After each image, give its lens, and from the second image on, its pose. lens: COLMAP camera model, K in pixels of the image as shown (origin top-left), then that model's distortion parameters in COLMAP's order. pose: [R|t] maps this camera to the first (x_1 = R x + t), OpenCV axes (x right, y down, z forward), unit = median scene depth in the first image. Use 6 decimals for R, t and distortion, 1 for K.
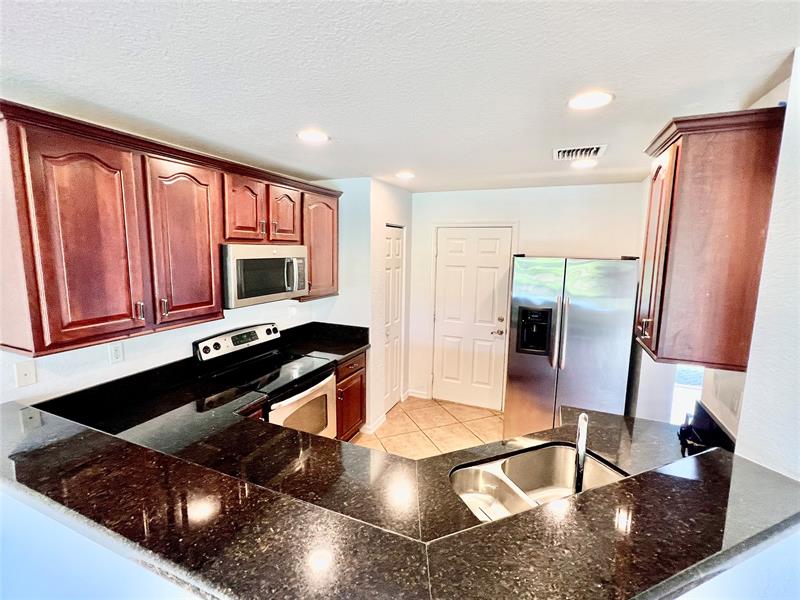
lens RADIAL K [[362.1, 0, 400.1], [0, 362.1, 293.8], [0, 0, 1]] dist [0.000479, -0.000682]
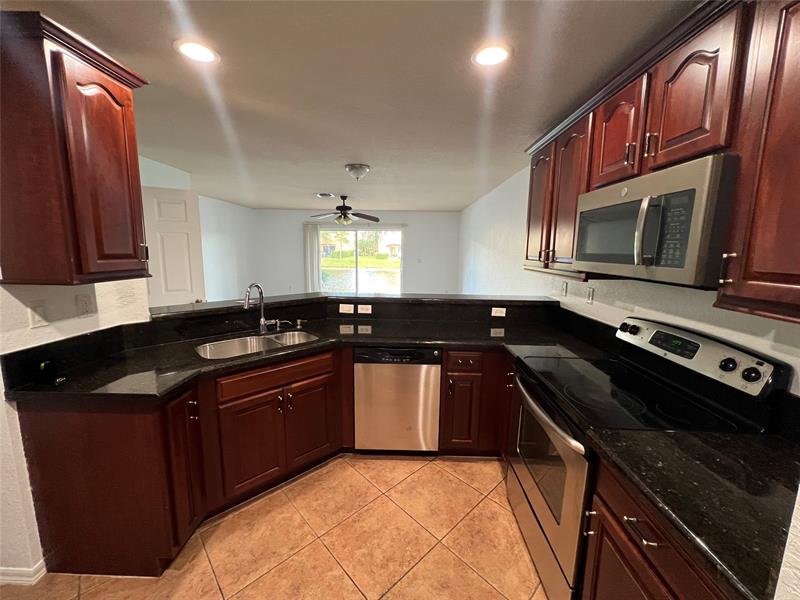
lens RADIAL K [[320.1, 0, 402.0], [0, 320.1, 298.0], [0, 0, 1]] dist [-0.000589, 0.000144]
pose [[-0.921719, 0.033602, -0.386401, 0.176742], [-0.075540, 0.961611, 0.263816, -0.053657], [0.380432, 0.272353, -0.883796, 1.240491]]
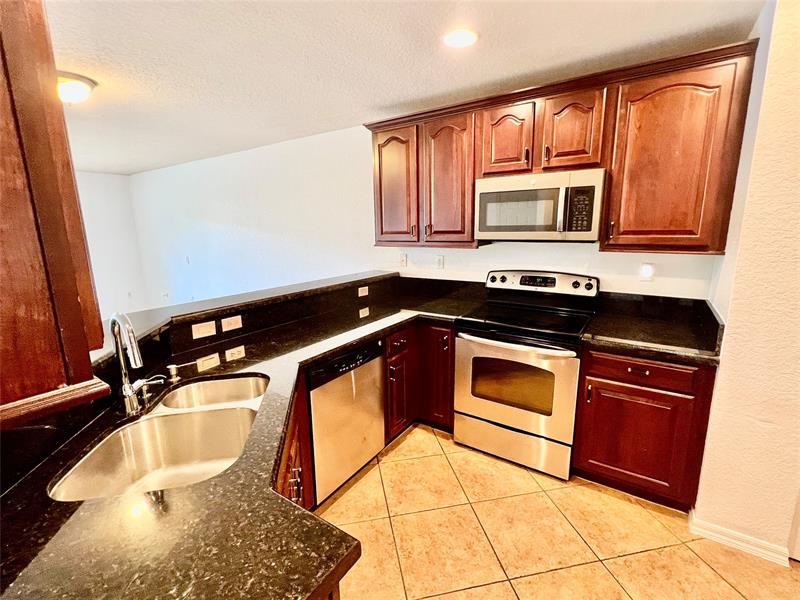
lens RADIAL K [[362.1, 0, 397.9], [0, 362.1, 298.0], [0, 0, 1]] dist [0.000479, -0.000682]
pose [[-0.179006, 0.185662, -0.966171, 0.538582], [-0.109265, 0.972206, 0.207066, 0.008692], [0.977762, 0.142635, -0.153744, 0.774498]]
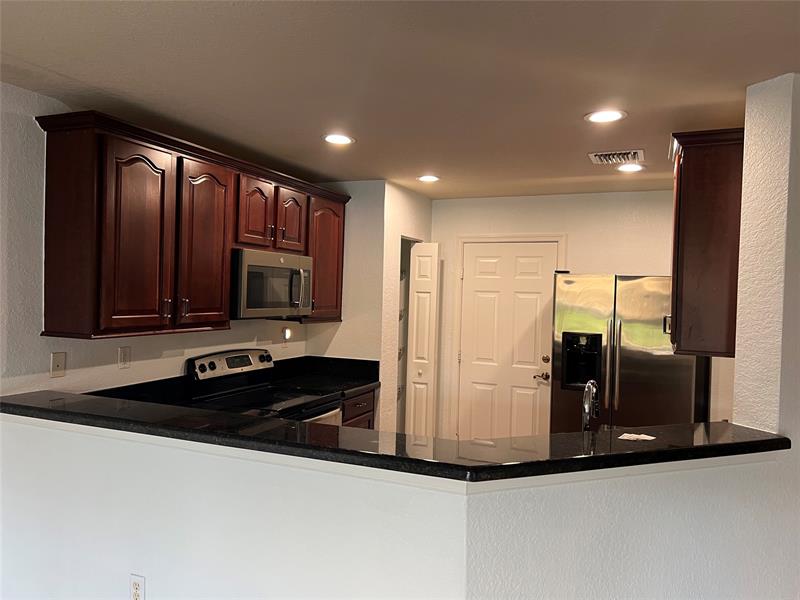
lens RADIAL K [[603.2, 0, 396.6], [0, 603.2, 302.0], [0, 0, 1]] dist [0.041242, -0.004982]
pose [[0.999886, 0.014188, -0.005228, -0.050388], [-0.014679, 0.993759, -0.110575, 0.130790], [0.003626, 0.110639, 0.993854, -0.416511]]
